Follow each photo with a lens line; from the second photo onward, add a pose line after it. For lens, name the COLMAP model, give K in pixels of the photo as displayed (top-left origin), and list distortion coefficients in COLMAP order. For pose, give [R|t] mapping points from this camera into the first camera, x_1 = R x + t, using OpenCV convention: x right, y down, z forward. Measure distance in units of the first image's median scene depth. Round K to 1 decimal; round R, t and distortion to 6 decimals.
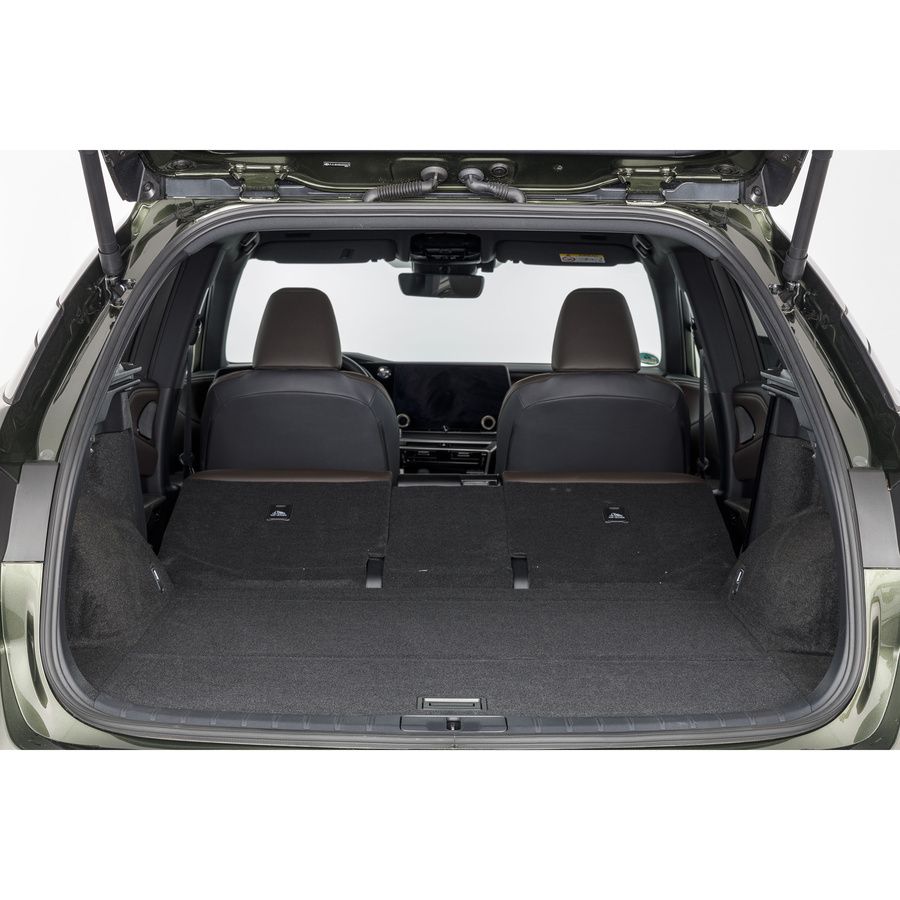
lens RADIAL K [[2041.3, 0, 450.1], [0, 2041.3, 449.3], [0, 0, 1]] dist [0.060068, 0.000000]
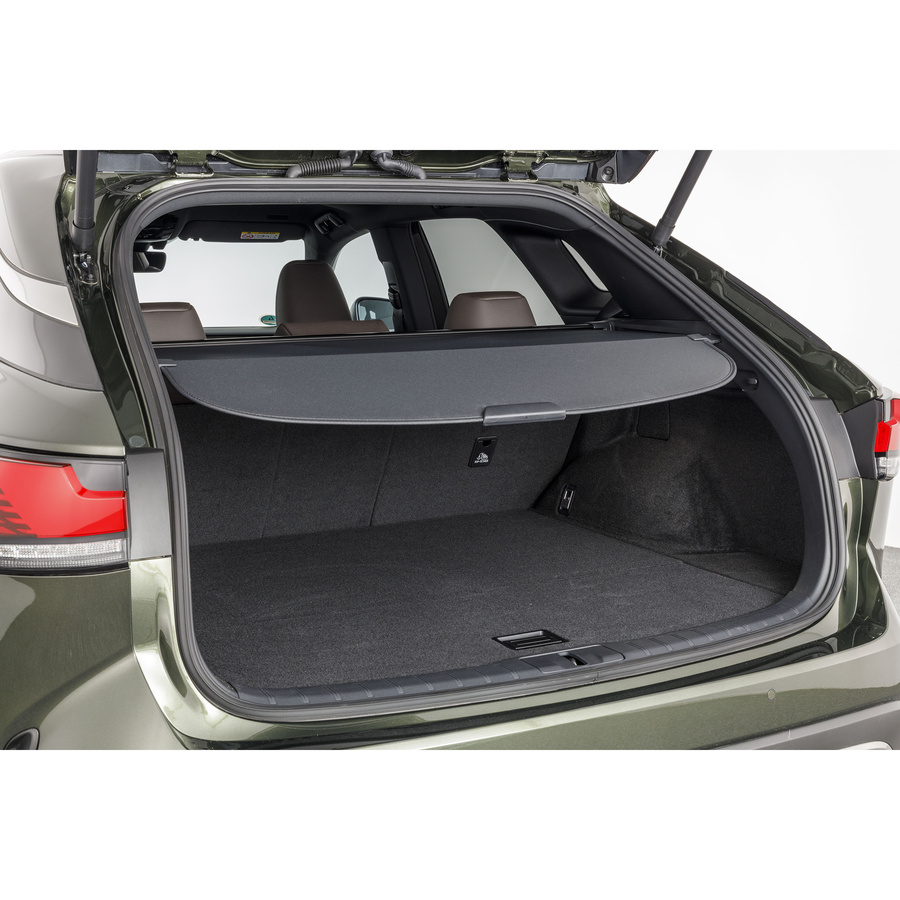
lens RADIAL K [[1437.9, 0, 450.2], [0, 1437.9, 451.4], [0, 0, 1]] dist [-0.006011, 0.000000]
pose [[0.868540, -0.084420, 0.488377, -0.344123], [0.060362, 0.996069, 0.064830, -0.023514], [-0.491930, -0.026828, 0.870221, 0.309899]]
